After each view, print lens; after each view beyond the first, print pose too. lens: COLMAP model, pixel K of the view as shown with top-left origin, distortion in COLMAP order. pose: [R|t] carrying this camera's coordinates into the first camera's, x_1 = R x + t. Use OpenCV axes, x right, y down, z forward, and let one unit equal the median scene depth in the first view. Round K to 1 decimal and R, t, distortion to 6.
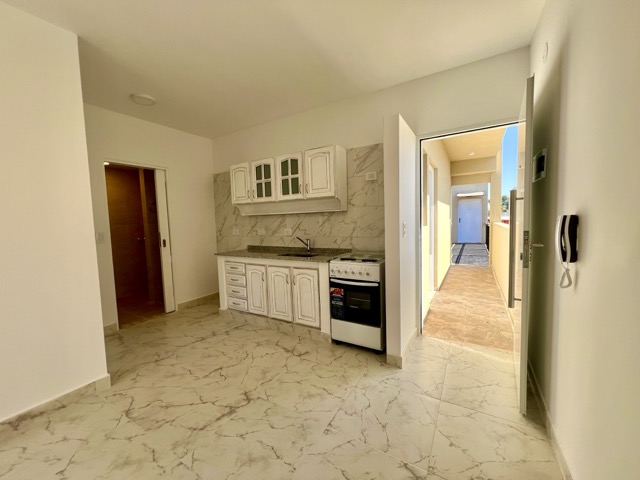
lens RADIAL K [[256.8, 0, 320.3], [0, 256.8, 239.5], [0, 0, 1]] dist [0.000001, -0.000340]
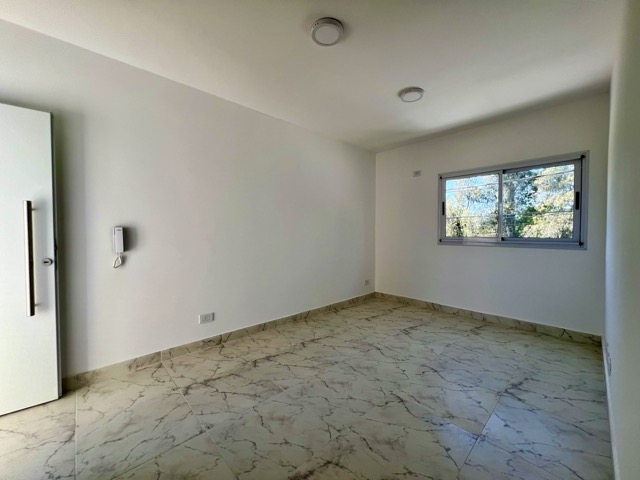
lens RADIAL K [[257.4, 0, 319.3], [0, 257.4, 237.7], [0, 0, 1]] dist [-0.006442, 0.001809]
pose [[-0.960828, 0.025400, 0.275981, -0.361899], [0.050186, 0.995275, 0.083121, -0.038301], [-0.272565, 0.093715, -0.957562, 0.925772]]
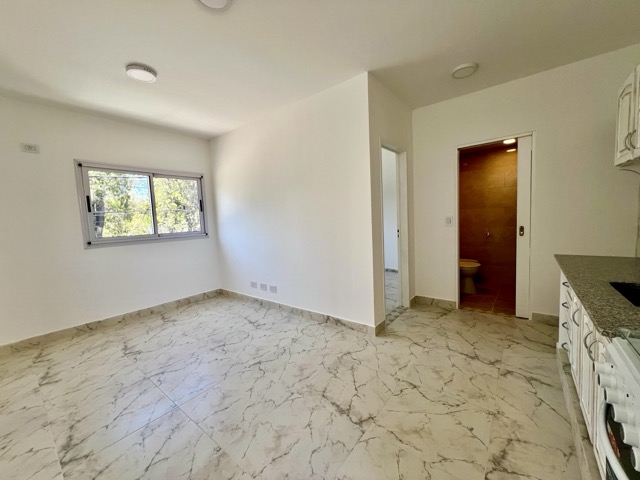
lens RADIAL K [[257.4, 0, 318.4], [0, 257.4, 238.4], [0, 0, 1]] dist [-0.006442, 0.001809]
pose [[-0.132177, 0.114271, -0.984617, 0.313290], [-0.021374, 0.992773, 0.118087, -0.050770], [0.990996, 0.036654, -0.128779, 0.582491]]
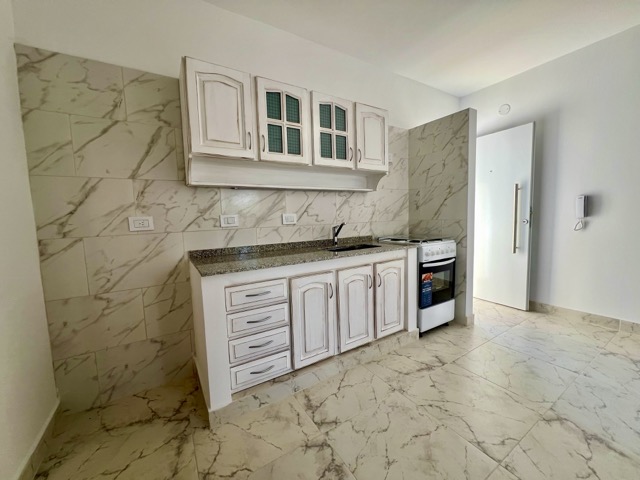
lens RADIAL K [[256.8, 0, 319.9], [0, 256.8, 239.2], [0, 0, 1]] dist [0.000001, -0.000340]
pose [[0.458070, -0.063330, 0.886657, -0.759844], [0.083658, 0.996103, 0.027927, 0.010238], [-0.884971, 0.061383, 0.461583, 0.763498]]
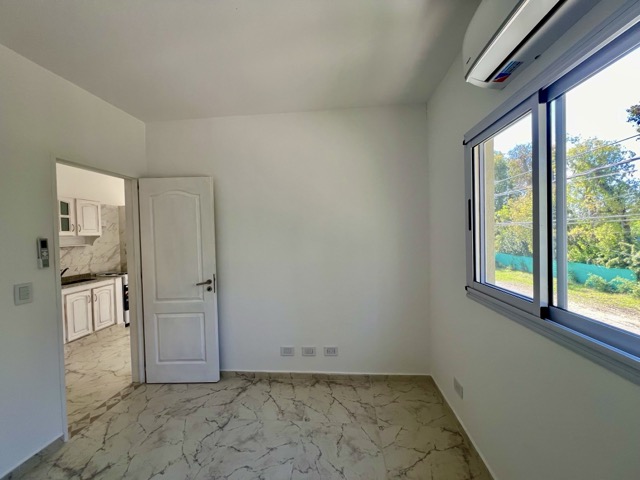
lens RADIAL K [[256.8, 0, 318.8], [0, 256.8, 239.2], [0, 0, 1]] dist [0.000001, -0.000340]
pose [[-0.430058, 0.021064, 0.902555, -1.692039], [0.104092, 0.994217, 0.026395, -0.052307], [-0.896780, 0.105300, -0.429764, 0.478218]]
